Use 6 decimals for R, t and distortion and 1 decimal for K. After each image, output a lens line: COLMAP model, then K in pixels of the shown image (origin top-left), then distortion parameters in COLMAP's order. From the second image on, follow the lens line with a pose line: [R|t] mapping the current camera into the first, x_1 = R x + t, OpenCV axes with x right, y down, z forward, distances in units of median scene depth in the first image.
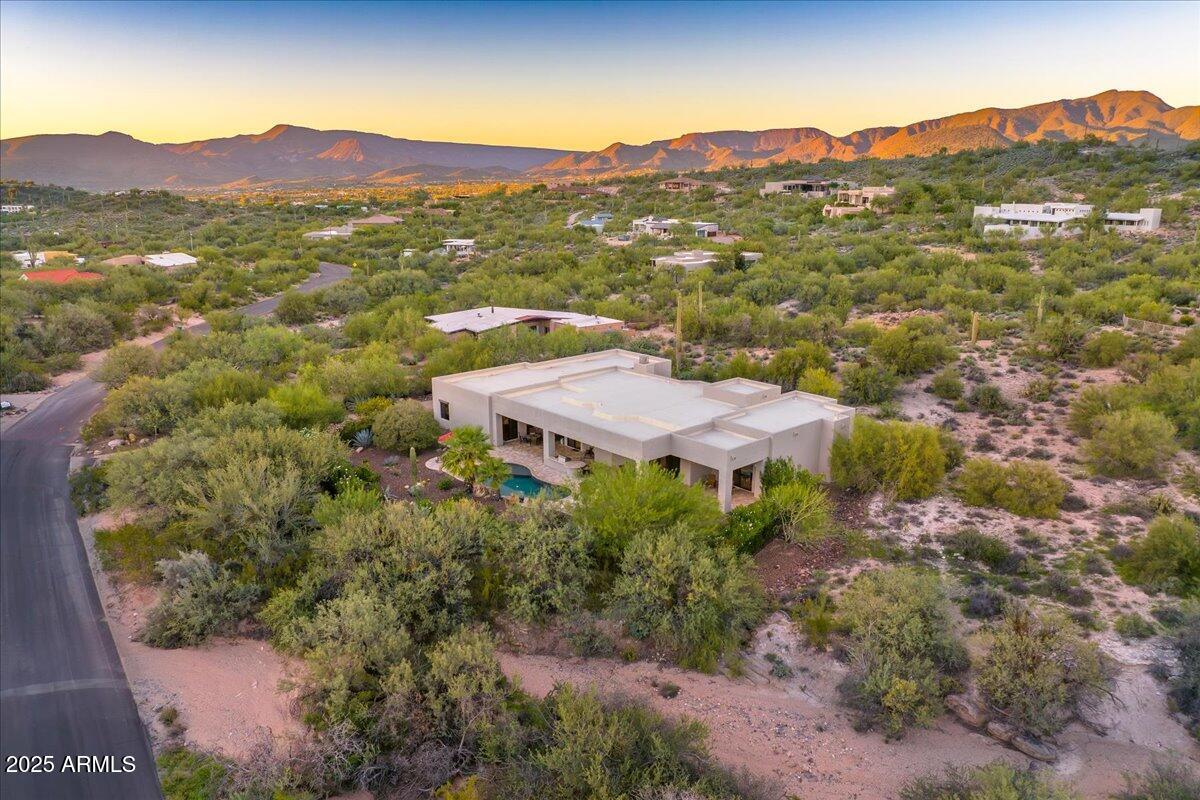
lens RADIAL K [[846.7, 0, 600.0], [0, 846.7, 400.0], [0, 0, 1]] dist [-0.002301, -0.004702]
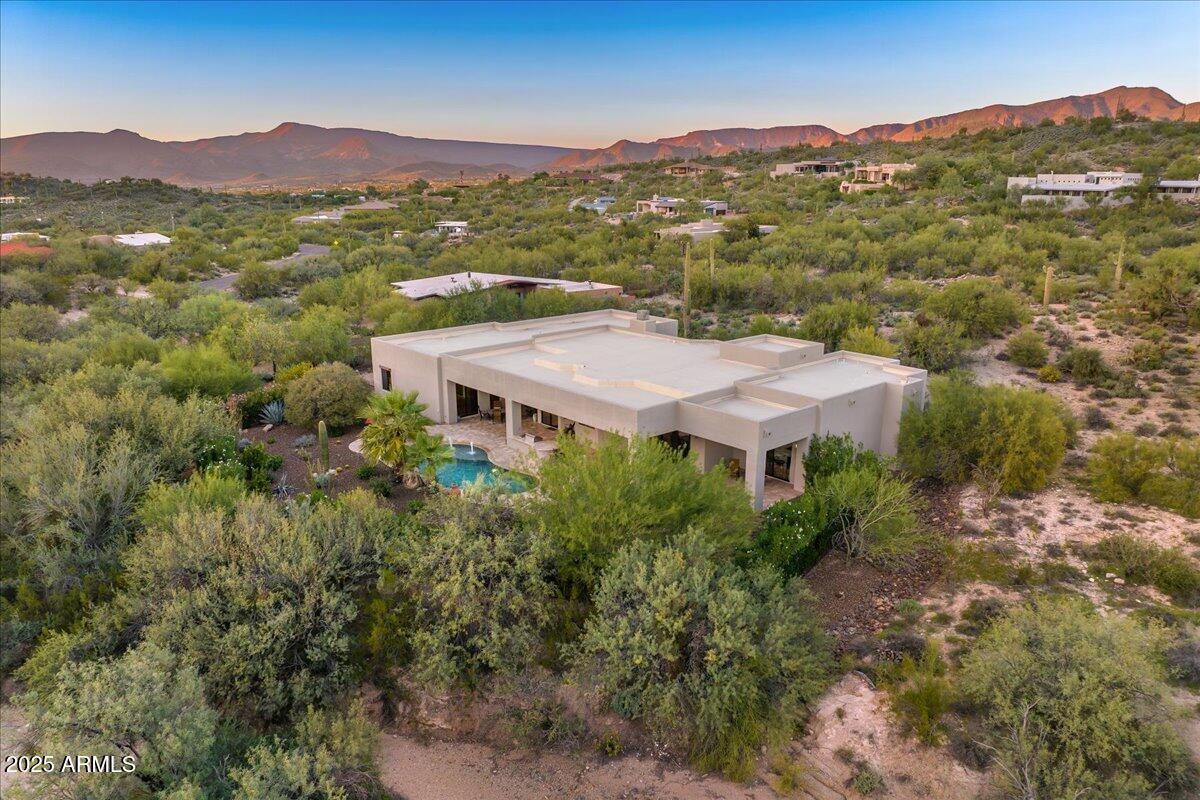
lens RADIAL K [[846.7, 0, 600.0], [0, 846.7, 400.0], [0, 0, 1]] dist [-0.002301, -0.004702]
pose [[0.999976, 0.000666, -0.006879, 0.020333], [-0.000647, 0.999996, 0.002759, 0.032463], [0.006881, -0.002755, 0.999973, 0.248636]]
